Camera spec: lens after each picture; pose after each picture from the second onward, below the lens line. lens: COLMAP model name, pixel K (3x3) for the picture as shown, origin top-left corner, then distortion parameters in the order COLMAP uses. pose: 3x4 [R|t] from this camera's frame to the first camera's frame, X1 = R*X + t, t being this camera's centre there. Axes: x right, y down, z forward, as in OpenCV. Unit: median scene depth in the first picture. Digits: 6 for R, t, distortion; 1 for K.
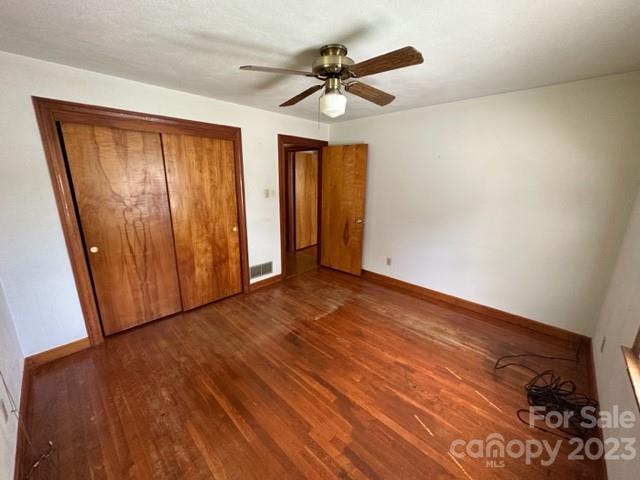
lens RADIAL K [[254.6, 0, 315.7], [0, 254.6, 237.9], [0, 0, 1]] dist [-0.003613, 0.000005]
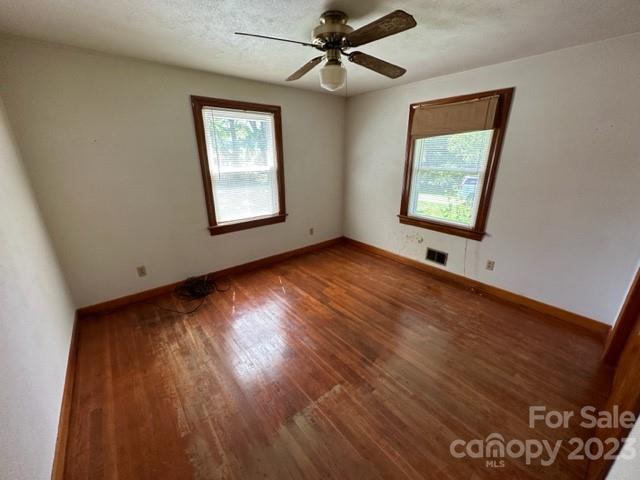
lens RADIAL K [[254.6, 0, 317.3], [0, 254.6, 239.7], [0, 0, 1]] dist [-0.003613, 0.000005]
pose [[-0.993624, -0.038758, 0.105869, 0.001357], [0.024054, 0.844547, 0.534941, -0.384052], [-0.110144, 0.534077, -0.838230, 1.604694]]
